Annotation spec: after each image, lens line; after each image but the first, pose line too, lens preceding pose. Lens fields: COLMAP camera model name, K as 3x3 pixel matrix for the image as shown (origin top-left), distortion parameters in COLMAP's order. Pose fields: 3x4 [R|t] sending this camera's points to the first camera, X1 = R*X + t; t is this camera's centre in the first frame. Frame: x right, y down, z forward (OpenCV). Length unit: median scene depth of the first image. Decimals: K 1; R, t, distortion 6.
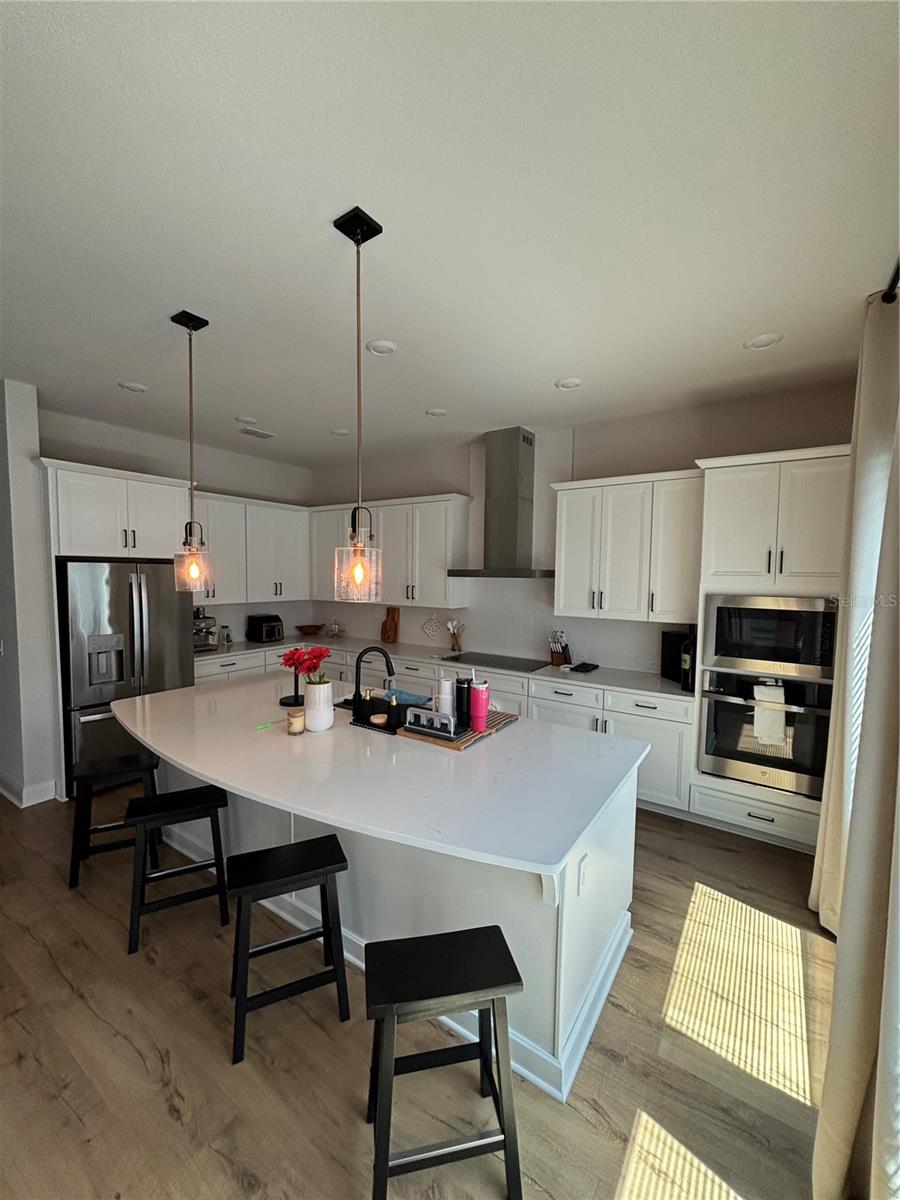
lens RADIAL K [[484.5, 0, 450.0], [0, 484.5, 600.0], [0, 0, 1]] dist [-0.000039, 0.000642]
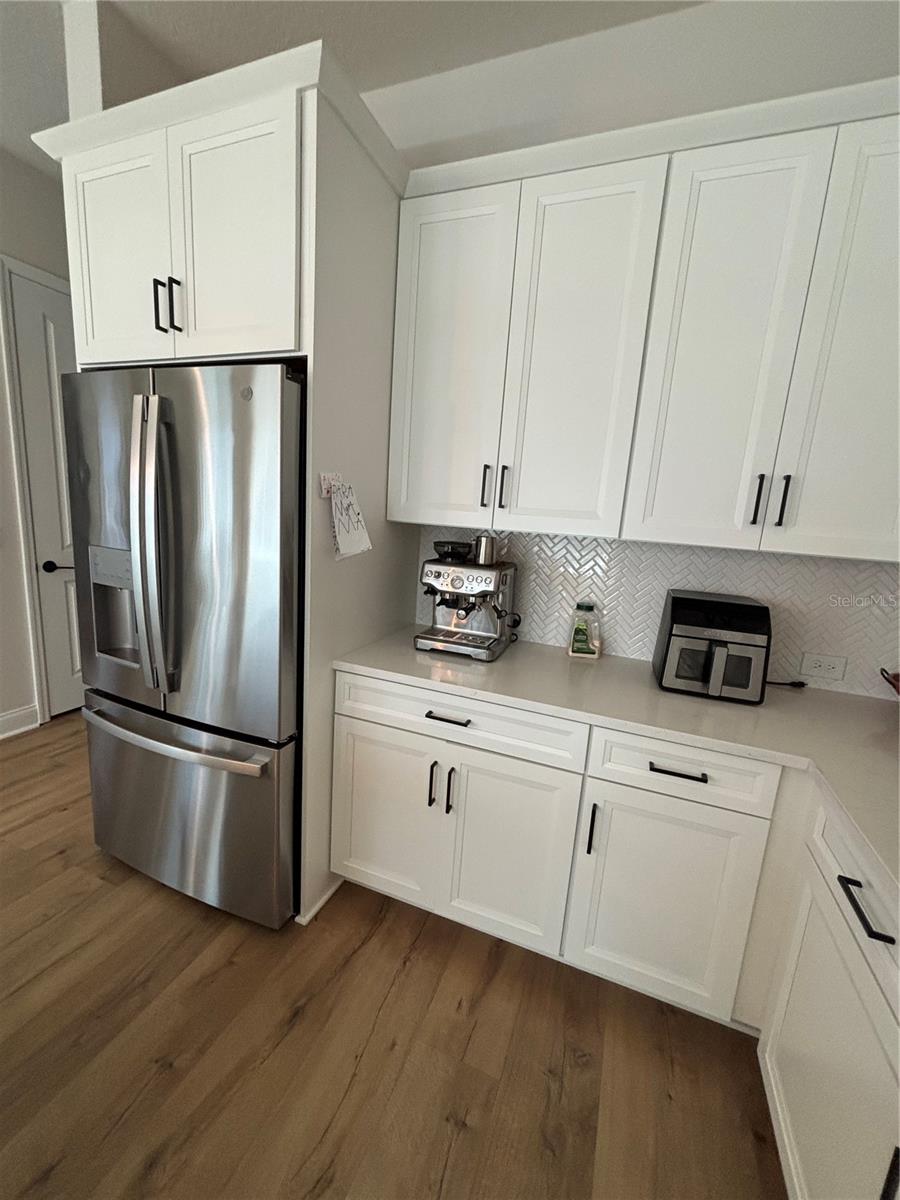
lens RADIAL K [[498.5, 0, 443.3], [0, 498.5, 599.0], [0, 0, 1]] dist [0.023300, 0.000139]
pose [[0.199459, 0.166238, -0.965702, -0.365871], [-0.121118, 0.982130, 0.144050, 0.027369], [0.972392, 0.088232, 0.216029, 2.172781]]
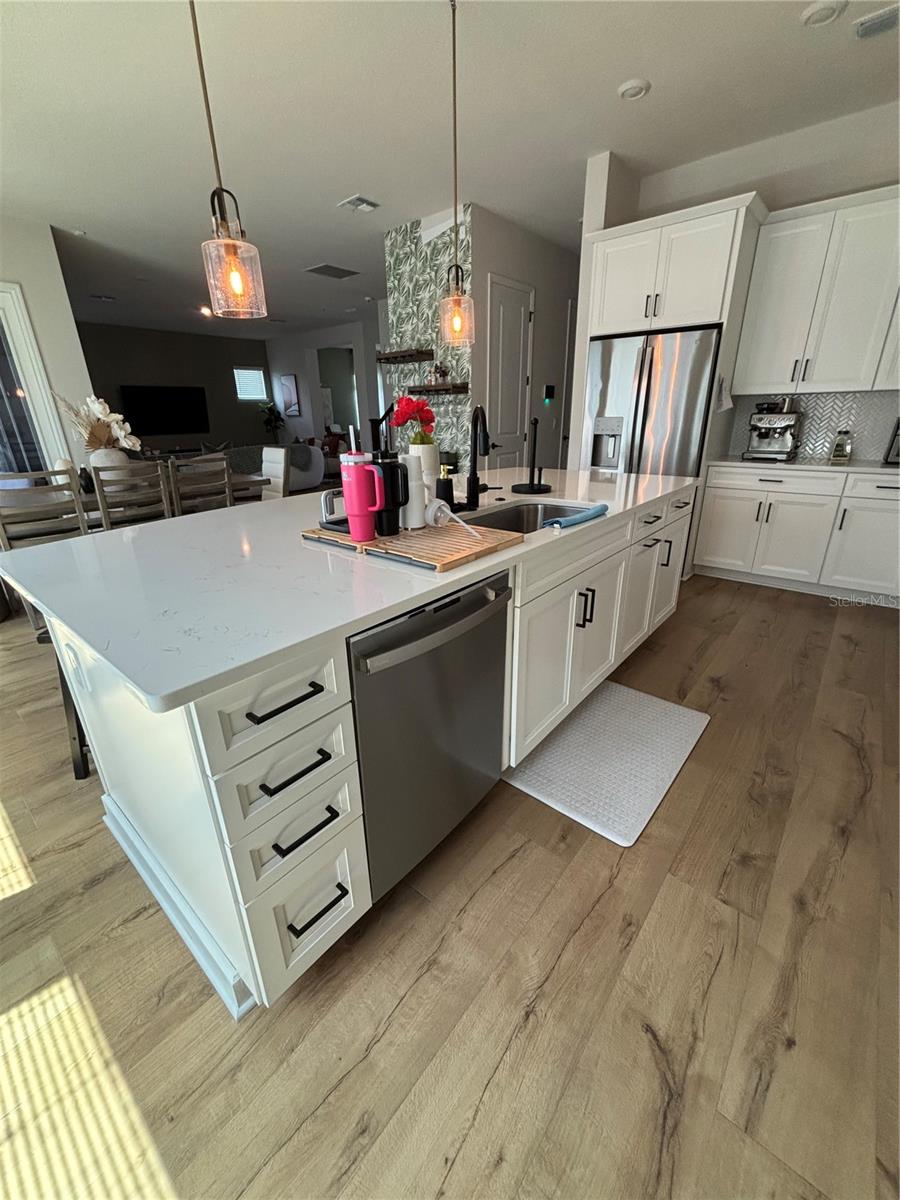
lens RADIAL K [[484.5, 0, 450.0], [0, 484.5, 600.0], [0, 0, 1]] dist [-0.000039, 0.000642]
pose [[-0.107915, 0.346707, -0.931745, 0.766818], [-0.045137, 0.934543, 0.352976, 0.156745], [0.993135, 0.080148, -0.085202, 1.430405]]
